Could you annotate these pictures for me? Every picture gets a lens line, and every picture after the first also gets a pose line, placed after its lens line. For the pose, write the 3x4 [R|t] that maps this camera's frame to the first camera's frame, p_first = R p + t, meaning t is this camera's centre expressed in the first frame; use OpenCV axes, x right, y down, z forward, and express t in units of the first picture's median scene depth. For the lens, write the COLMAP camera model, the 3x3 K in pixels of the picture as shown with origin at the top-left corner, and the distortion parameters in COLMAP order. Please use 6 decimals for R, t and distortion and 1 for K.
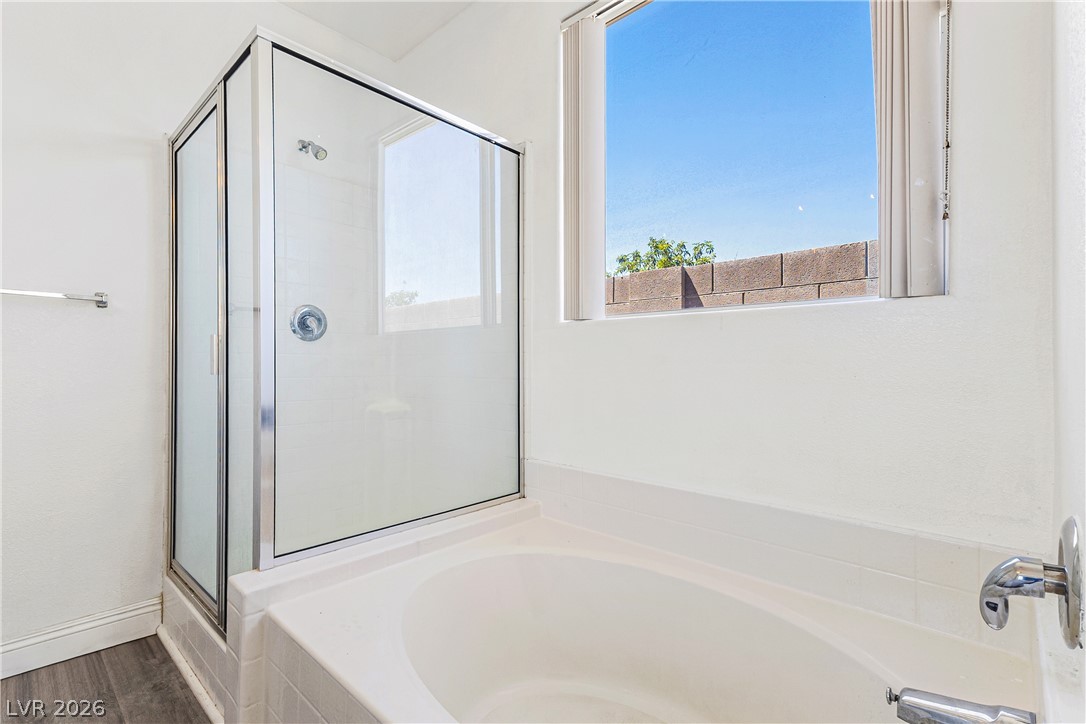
lens RADIAL K [[499.3, 0, 537.4], [0, 499.3, 363.2], [0, 0, 1]] dist [0.017845, -0.001015]
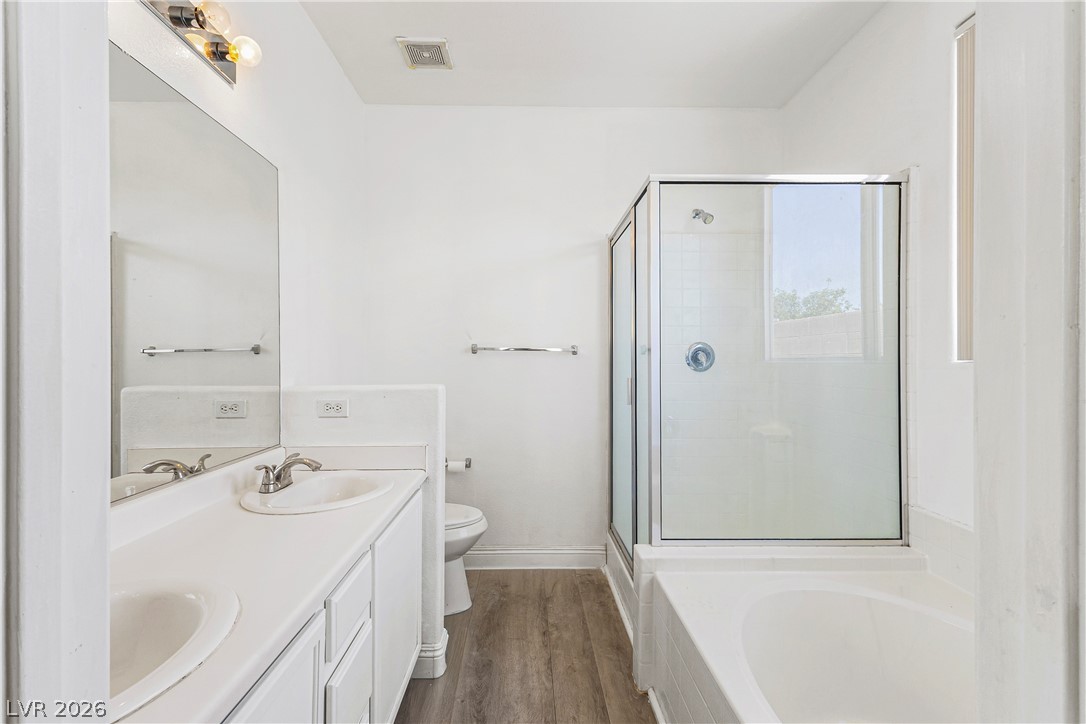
lens RADIAL K [[499.3, 0, 537.4], [0, 499.3, 363.2], [0, 0, 1]] dist [0.017845, -0.001015]
pose [[0.694123, 0.001602, -0.719855, 0.178493], [0.003180, 0.999981, 0.005291, -0.085553], [0.719850, -0.005961, 0.694104, -0.165468]]
